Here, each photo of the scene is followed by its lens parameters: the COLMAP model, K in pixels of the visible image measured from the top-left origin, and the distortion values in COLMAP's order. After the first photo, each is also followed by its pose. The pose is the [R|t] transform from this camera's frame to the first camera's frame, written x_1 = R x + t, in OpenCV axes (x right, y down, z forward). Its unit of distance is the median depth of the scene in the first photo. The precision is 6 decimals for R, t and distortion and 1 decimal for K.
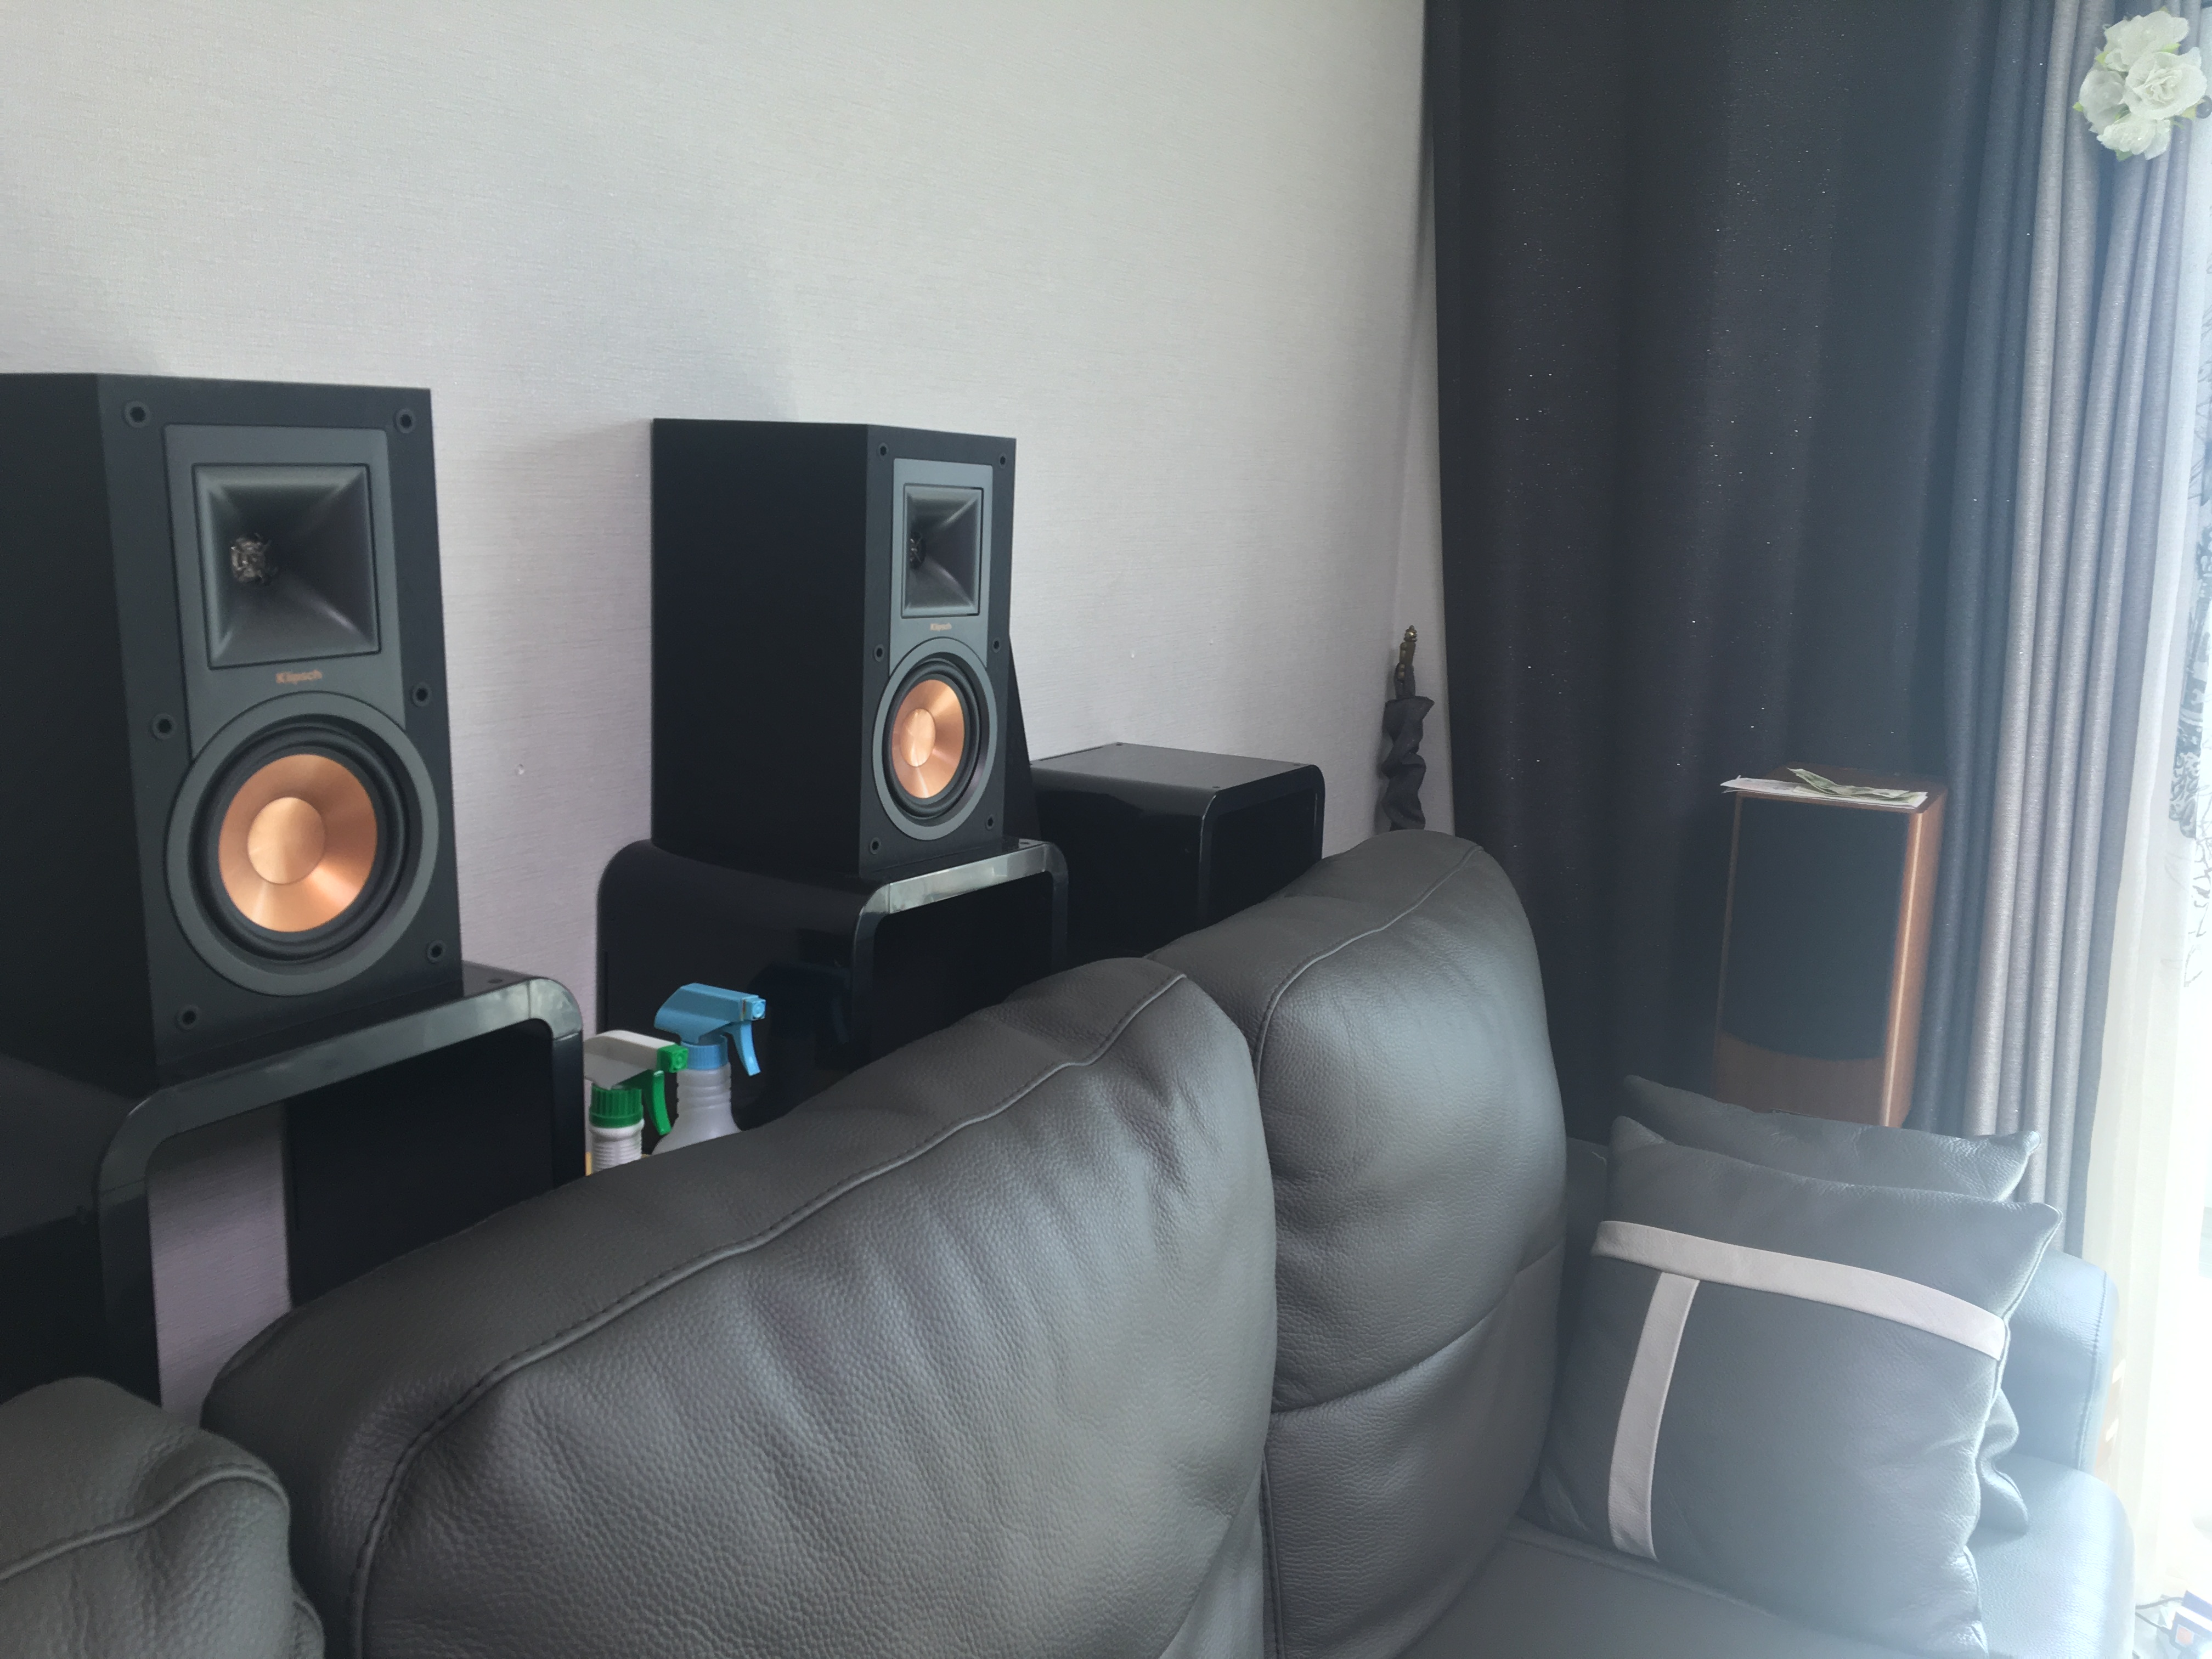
lens RADIAL K [[1893.9, 0, 1106.0], [0, 1893.9, 829.5], [0, 0, 1]] dist [0.098001, -0.173954]
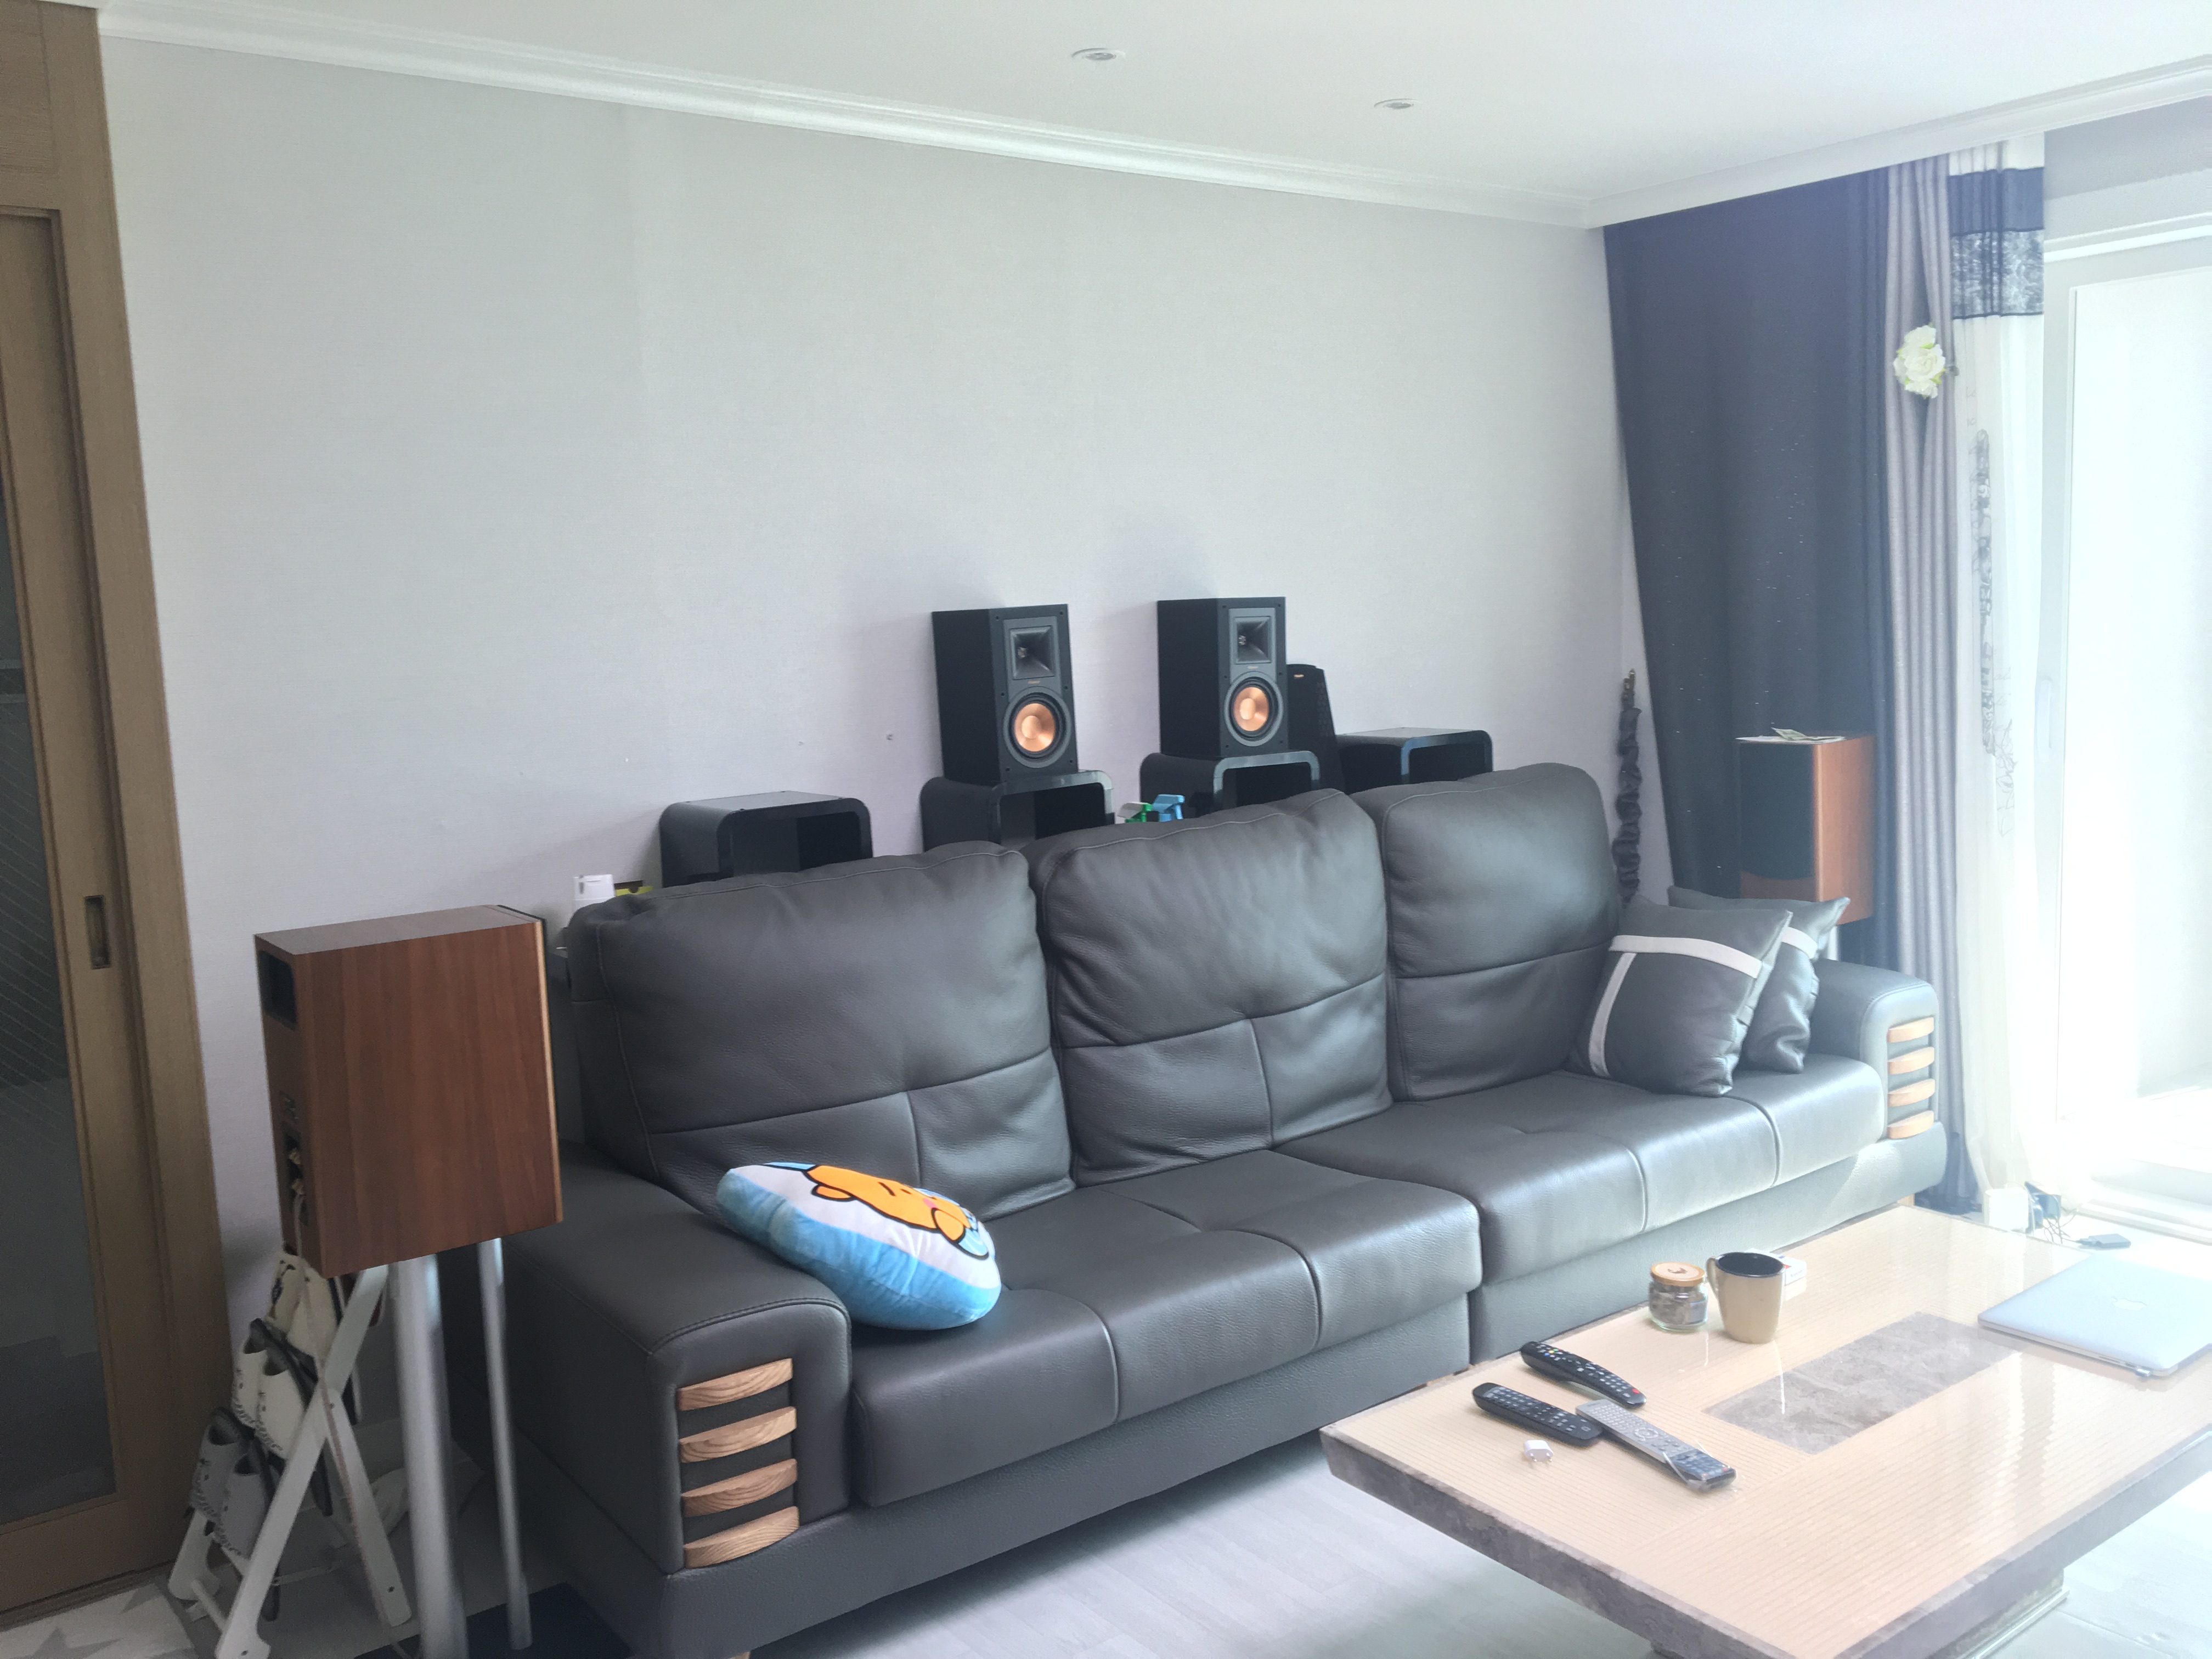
lens RADIAL K [[1938.0, 0, 1106.0], [0, 1938.0, 829.5], [0, 0, 1]] dist [0.123435, -0.000631]
pose [[0.920895, -0.023812, -0.389082, 0.865875], [-0.001000, 0.997985, -0.063444, 0.328531], [0.389809, 0.058814, 0.919016, -1.777251]]
